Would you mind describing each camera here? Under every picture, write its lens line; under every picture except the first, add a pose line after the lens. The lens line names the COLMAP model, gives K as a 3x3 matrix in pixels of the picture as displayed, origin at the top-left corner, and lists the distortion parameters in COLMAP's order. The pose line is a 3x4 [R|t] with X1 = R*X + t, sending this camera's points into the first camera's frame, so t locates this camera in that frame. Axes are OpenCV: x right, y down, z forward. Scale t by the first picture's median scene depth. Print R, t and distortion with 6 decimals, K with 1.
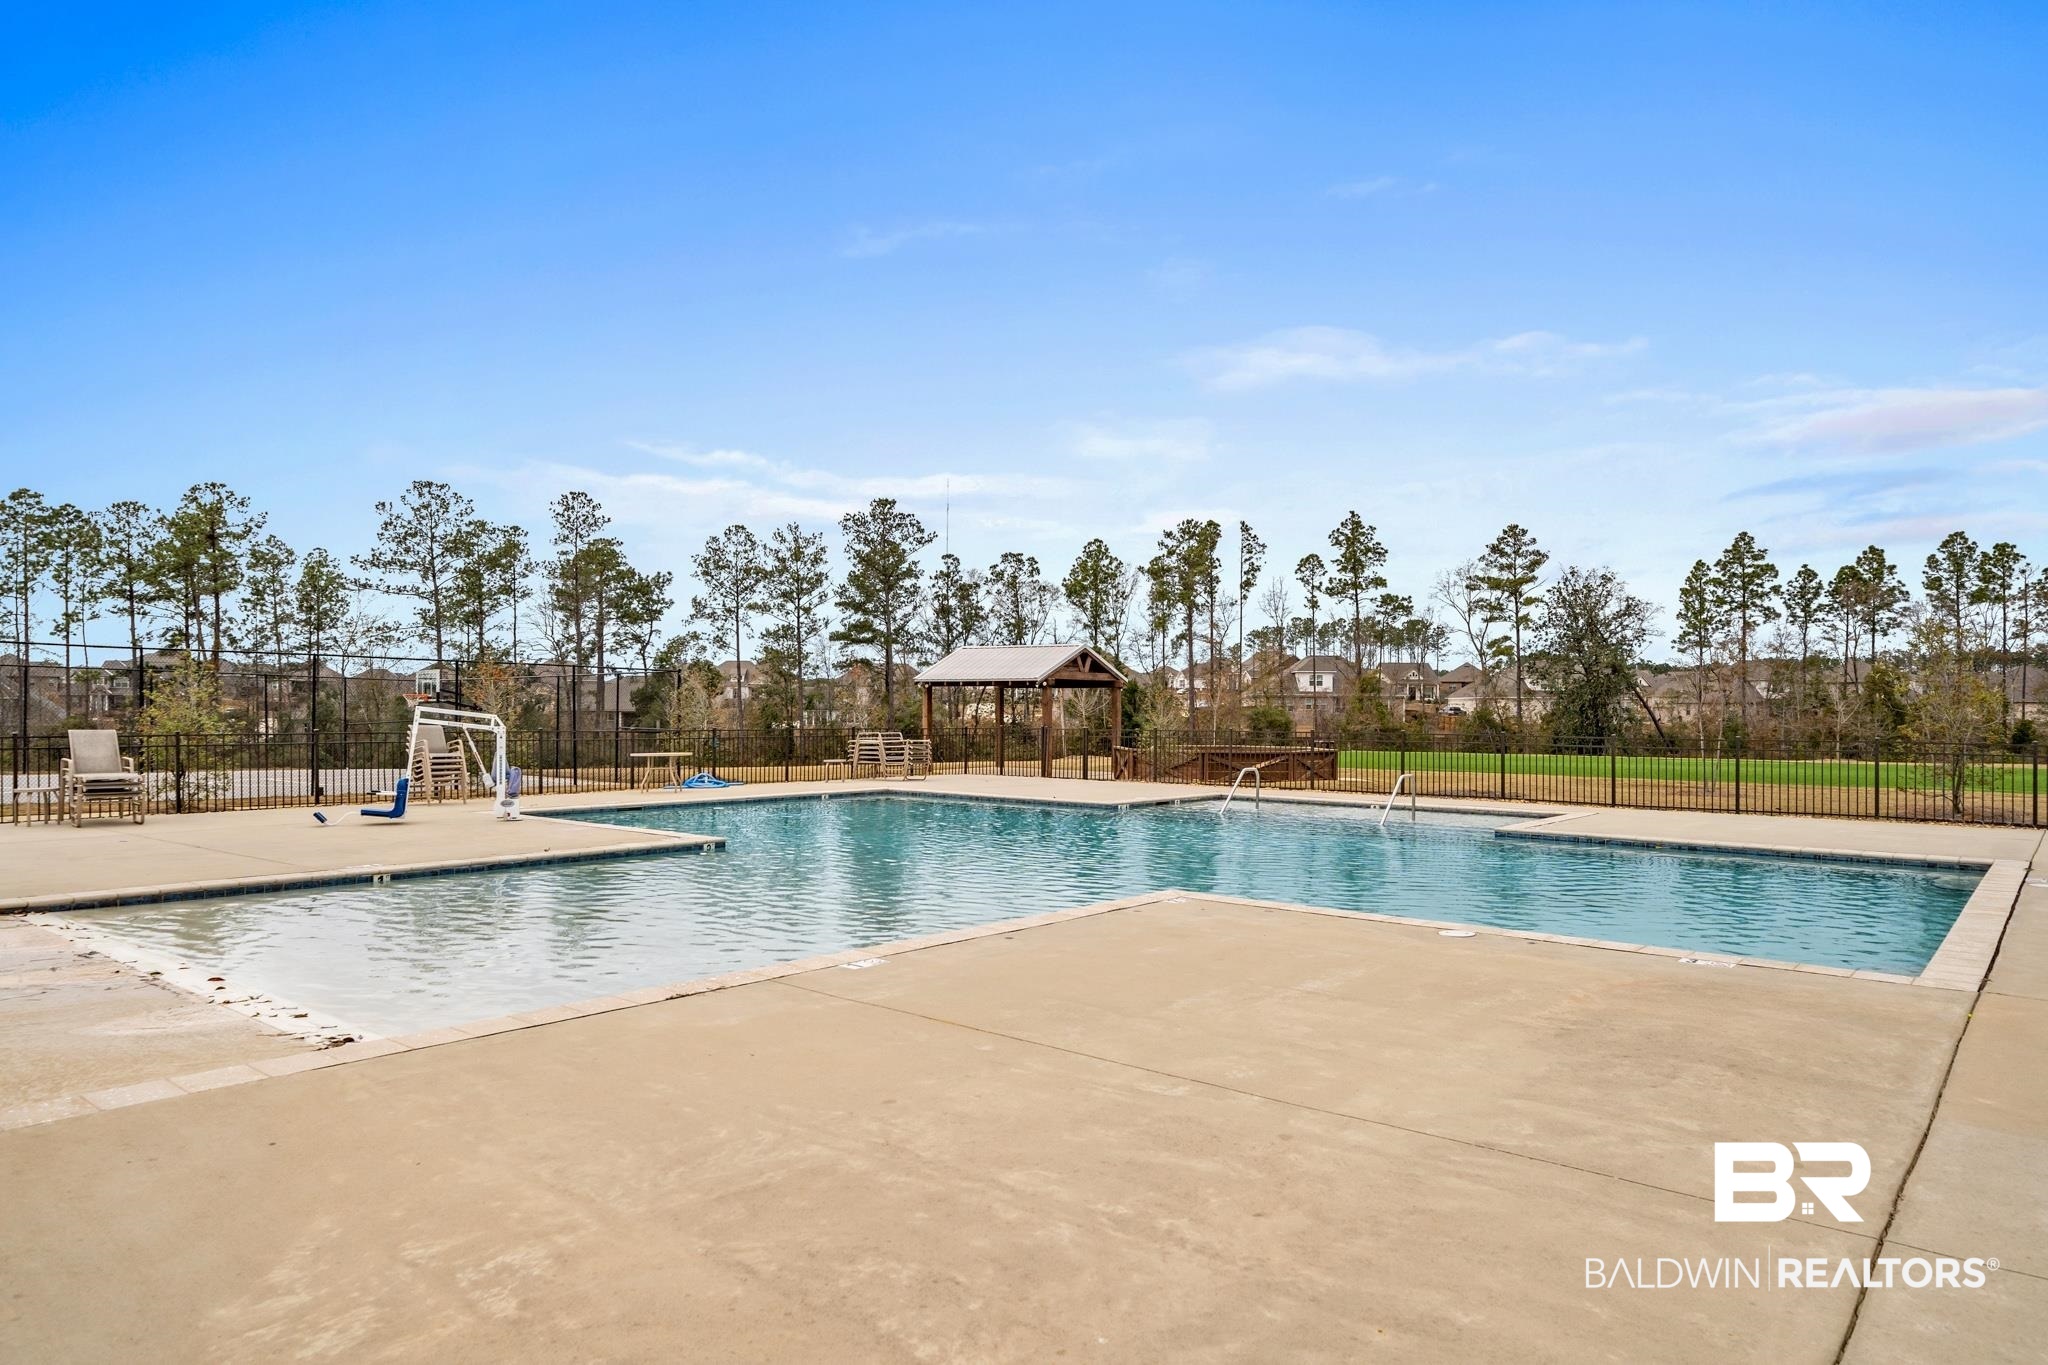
lens RADIAL K [[1289.1, 0, 1019.5], [0, 1289.1, 689.9], [0, 0, 1]] dist [-0.002578, -0.000820]
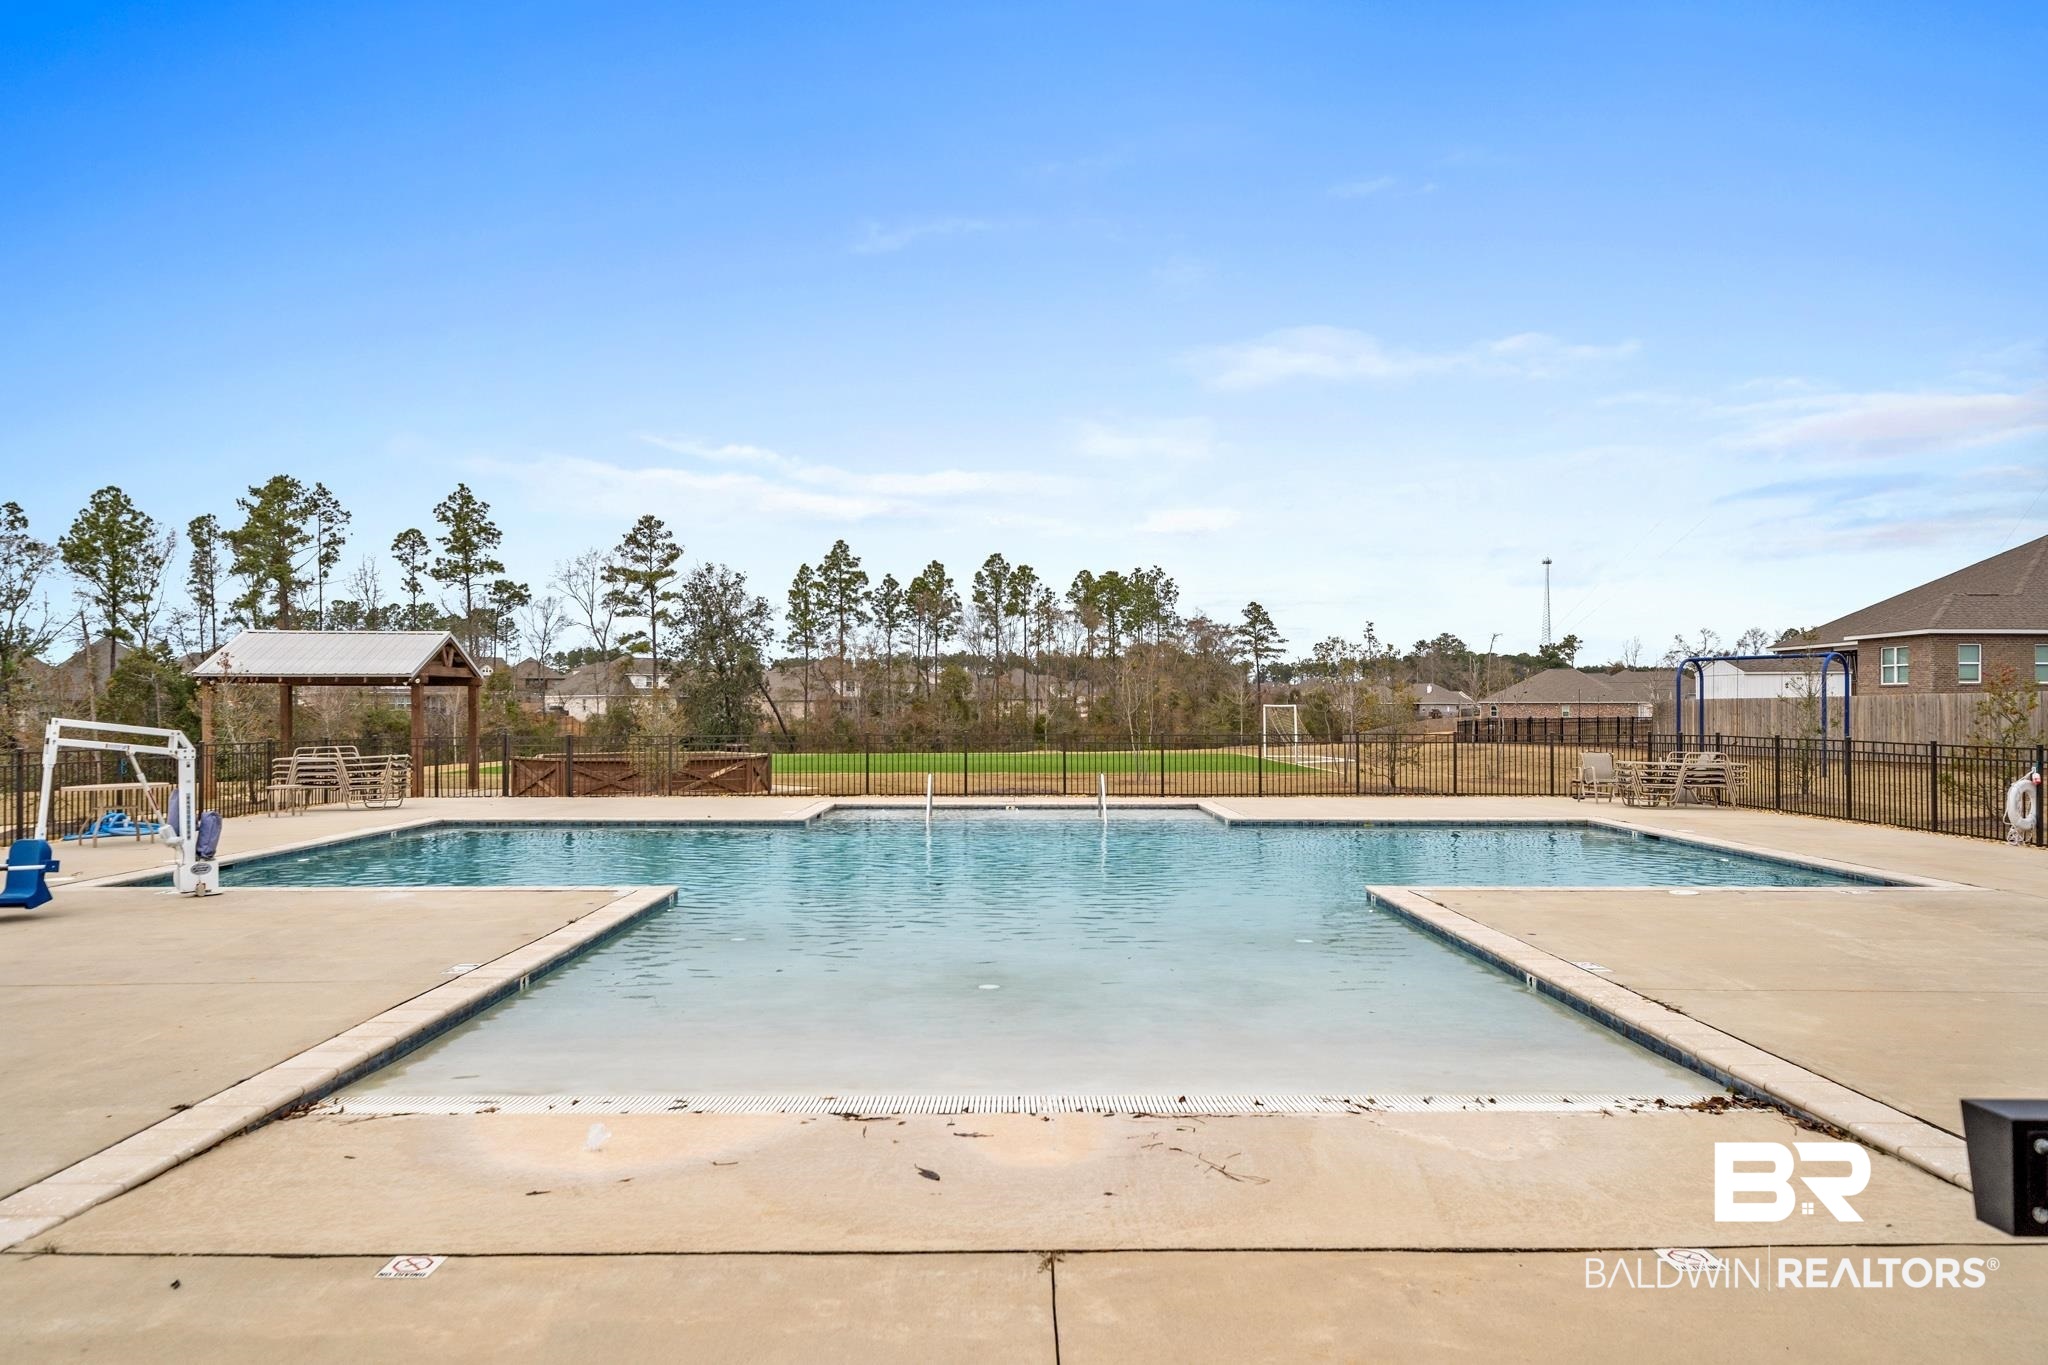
lens RADIAL K [[1385.9, 0, 1031.2], [0, 1385.9, 718.0], [0, 0, 1]] dist [-0.000158, -0.000838]
pose [[0.757694, -0.010453, 0.652526, -0.067672], [-0.004337, 0.999769, 0.021051, -0.000380], [-0.652596, -0.018781, 0.757474, 0.026893]]
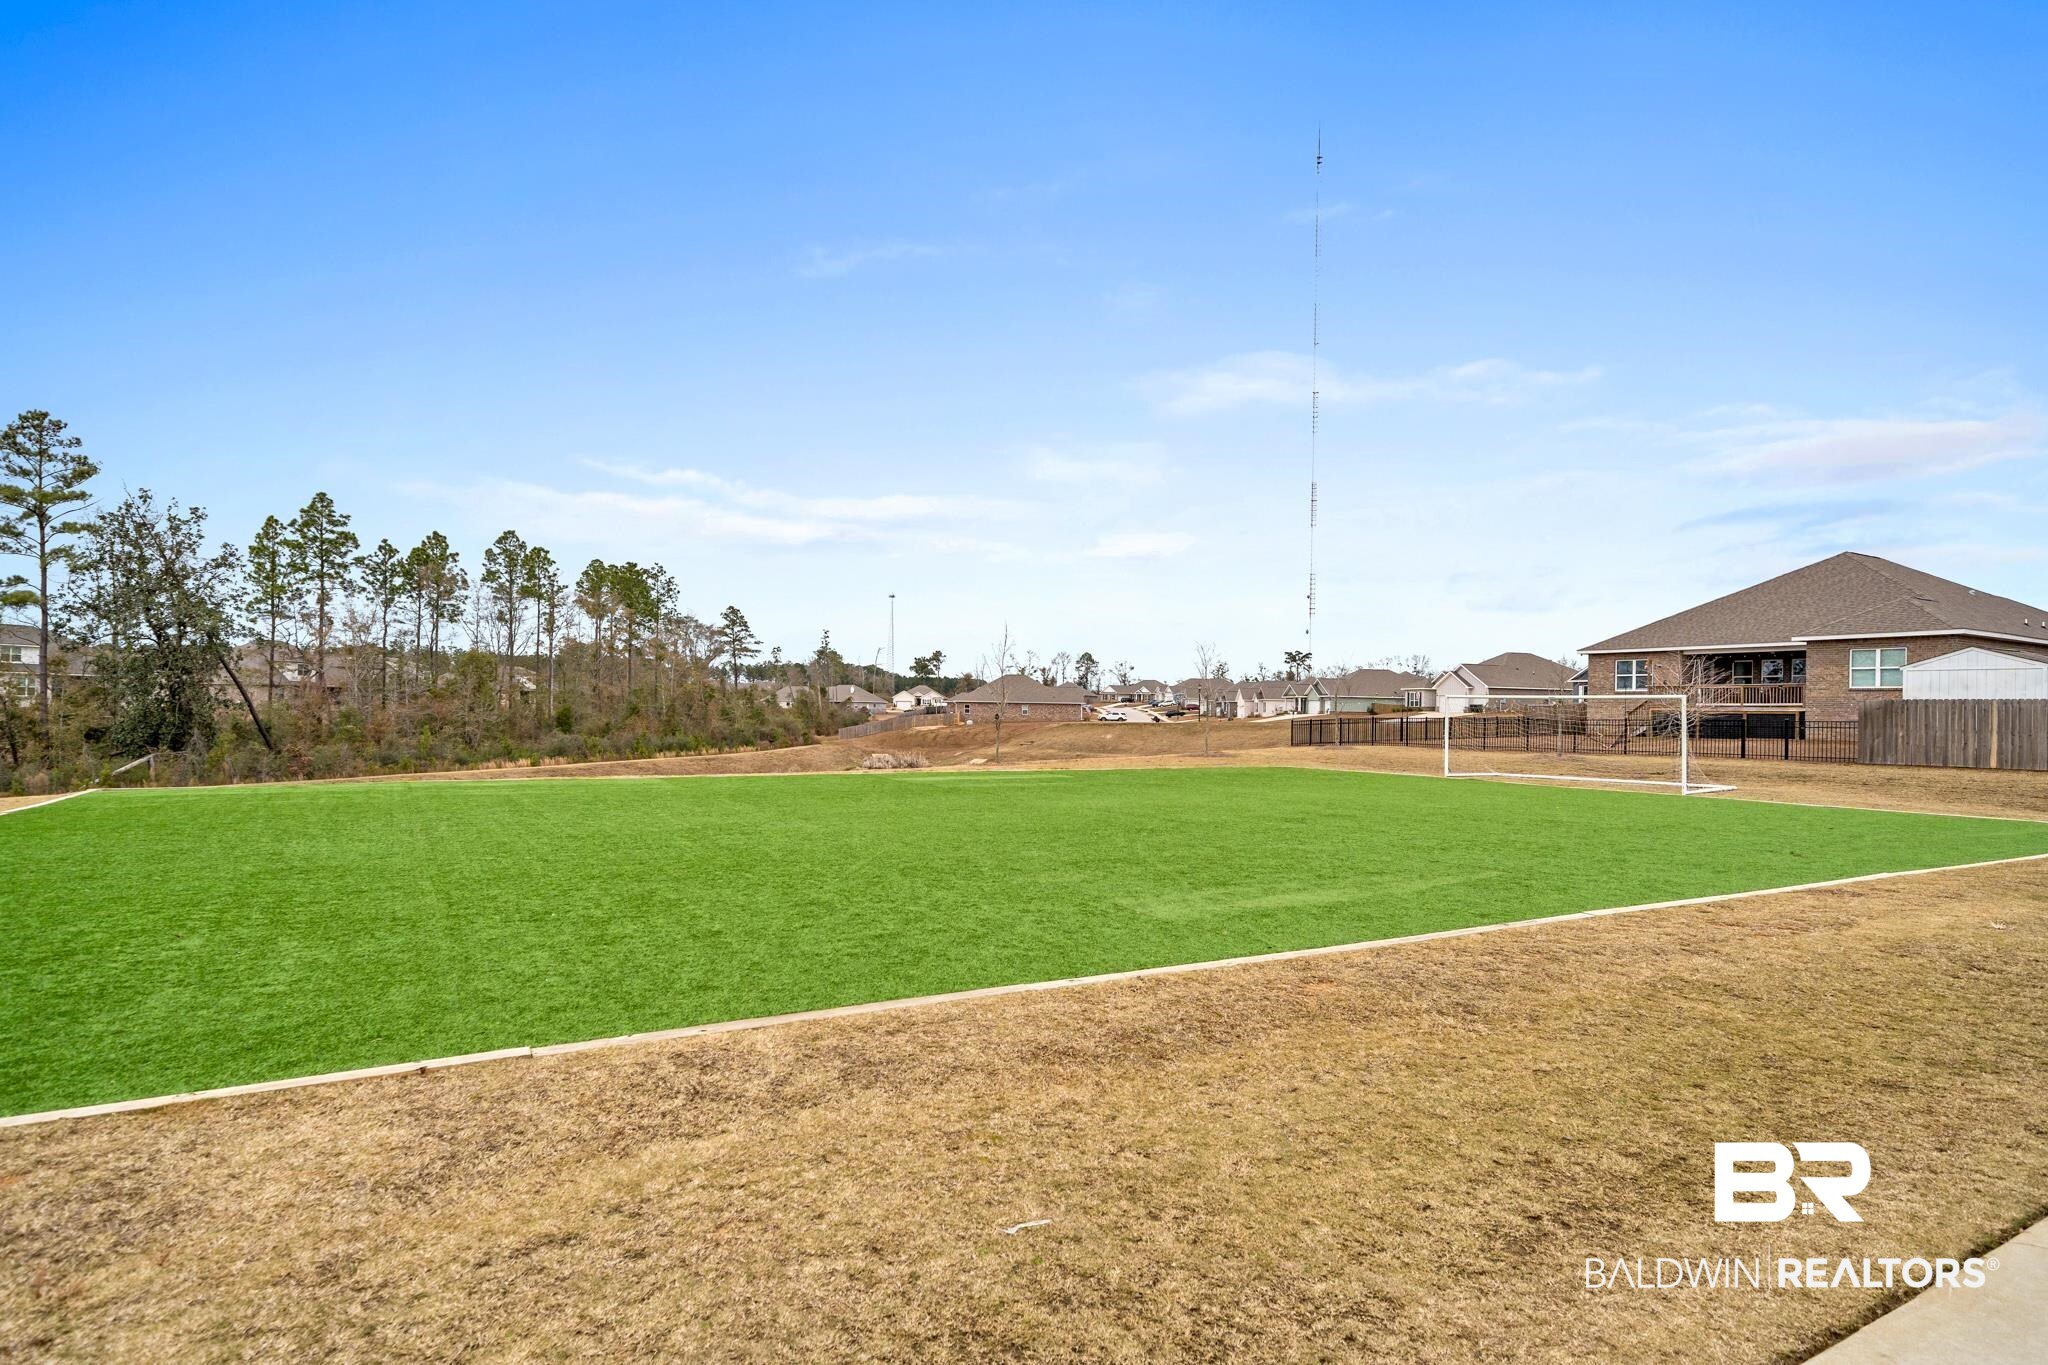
lens RADIAL K [[1081.7, 0, 1022.4], [0, 1081.7, 702.2], [0, 0, 1]] dist [0.003844, -0.000712]
pose [[0.341910, 0.007243, 0.939705, 0.025576], [-0.027688, 0.999614, 0.002370, 0.006994], [-0.939325, -0.026828, 0.341979, 0.287333]]
